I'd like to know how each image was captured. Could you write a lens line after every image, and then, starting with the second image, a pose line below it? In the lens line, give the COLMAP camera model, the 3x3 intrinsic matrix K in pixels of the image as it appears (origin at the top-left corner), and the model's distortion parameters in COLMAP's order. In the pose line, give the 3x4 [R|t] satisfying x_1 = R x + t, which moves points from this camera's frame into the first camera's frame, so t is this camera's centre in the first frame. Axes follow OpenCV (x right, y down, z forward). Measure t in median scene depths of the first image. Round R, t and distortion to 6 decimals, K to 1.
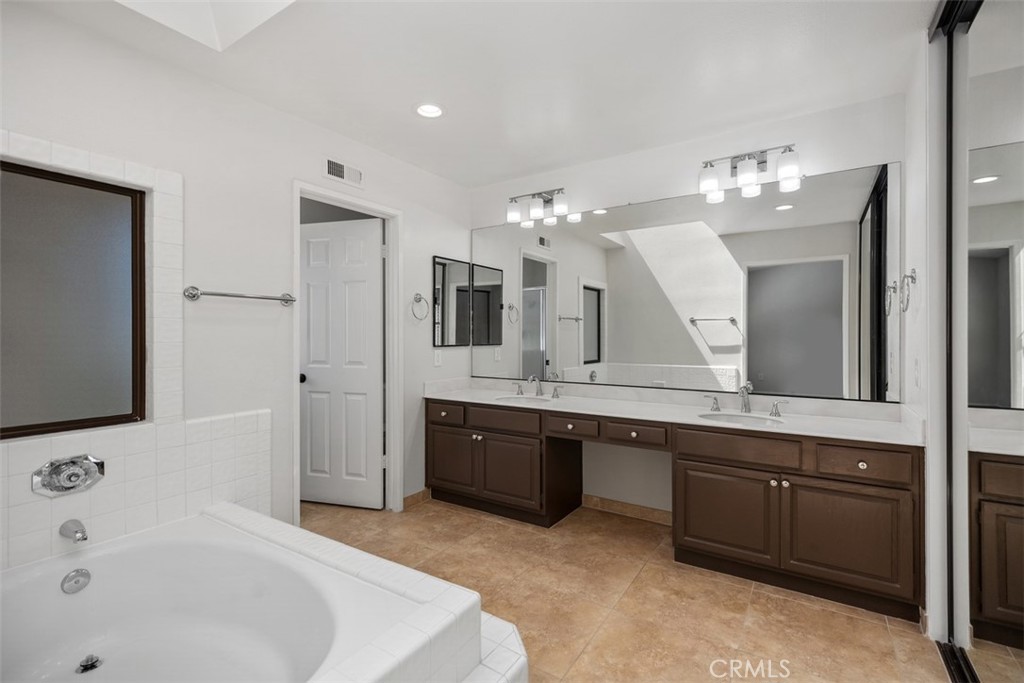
lens RADIAL K [[461.0, 0, 514.1], [0, 461.0, 337.1], [0, 0, 1]] dist [0.005310, 0.000947]
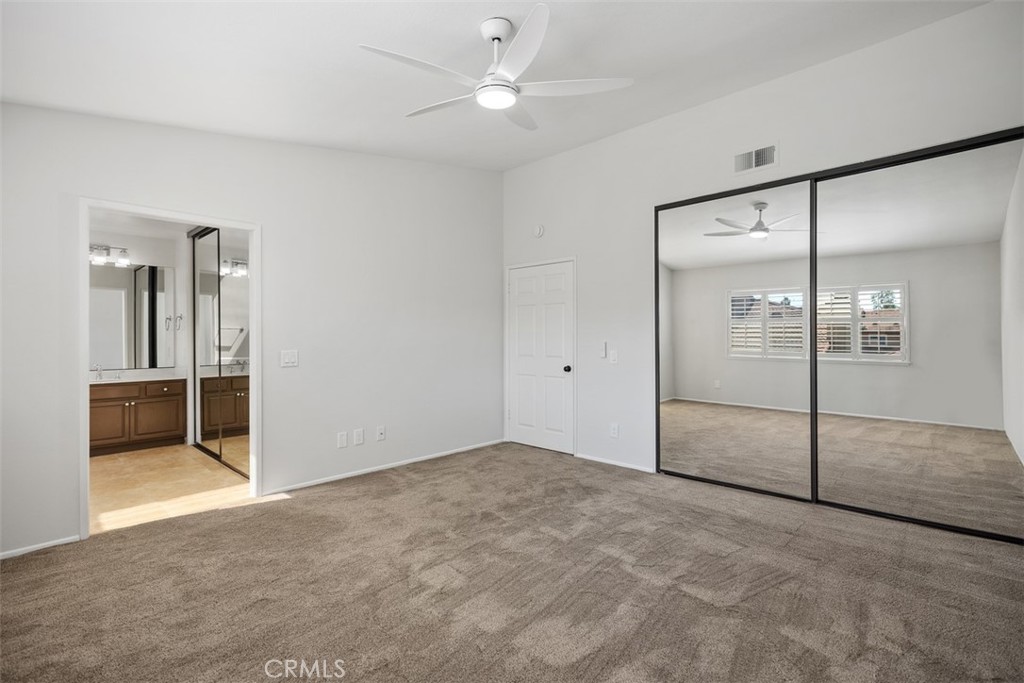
lens RADIAL K [[461.0, 0, 513.2], [0, 461.0, 338.6], [0, 0, 1]] dist [0.005310, 0.000947]
pose [[0.202253, -0.004028, 0.979325, -1.429531], [0.010129, 0.999947, 0.002021, 0.005810], [-0.979281, 0.009511, 0.202283, -1.479070]]
